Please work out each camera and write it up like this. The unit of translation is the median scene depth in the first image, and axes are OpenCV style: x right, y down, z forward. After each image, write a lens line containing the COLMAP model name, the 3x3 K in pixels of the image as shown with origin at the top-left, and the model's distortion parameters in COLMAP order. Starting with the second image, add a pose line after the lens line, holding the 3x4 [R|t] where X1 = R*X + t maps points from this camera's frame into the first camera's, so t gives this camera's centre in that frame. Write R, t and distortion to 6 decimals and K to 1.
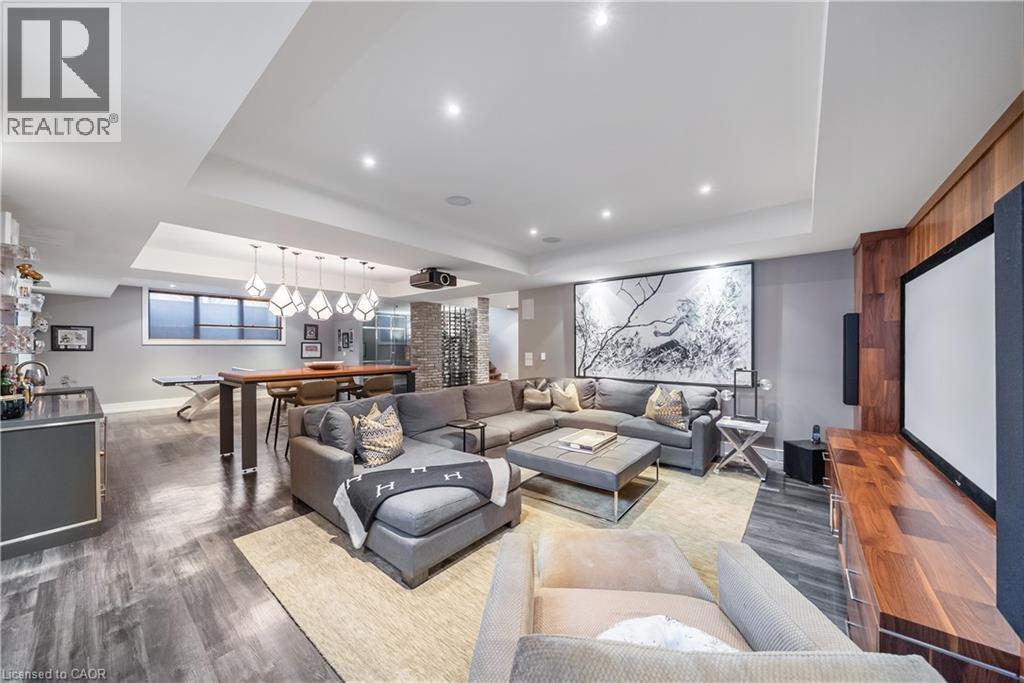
lens RADIAL K [[355.1, 0, 507.9], [0, 355.1, 346.2], [0, 0, 1]] dist [-0.001344, 0.000057]
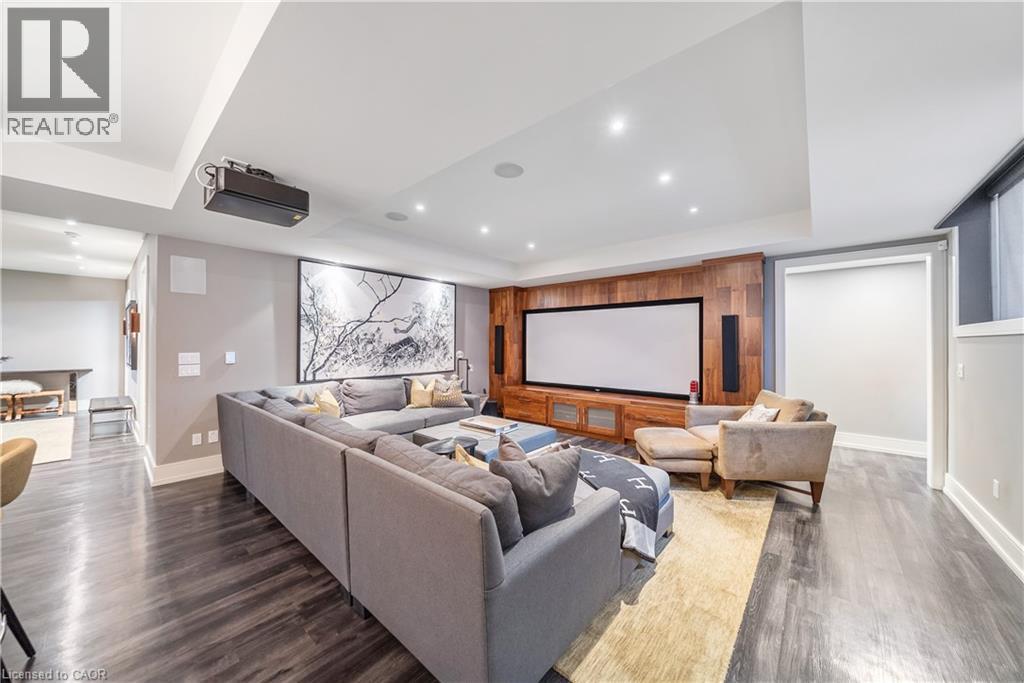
lens RADIAL K [[355.1, 0, 507.4], [0, 355.1, 343.4], [0, 0, 1]] dist [-0.001344, 0.000057]
pose [[0.034155, 0.002422, 0.999414, -0.645661], [-0.001903, 0.999995, -0.002358, 0.005394], [-0.999415, -0.001822, 0.034160, 0.640166]]
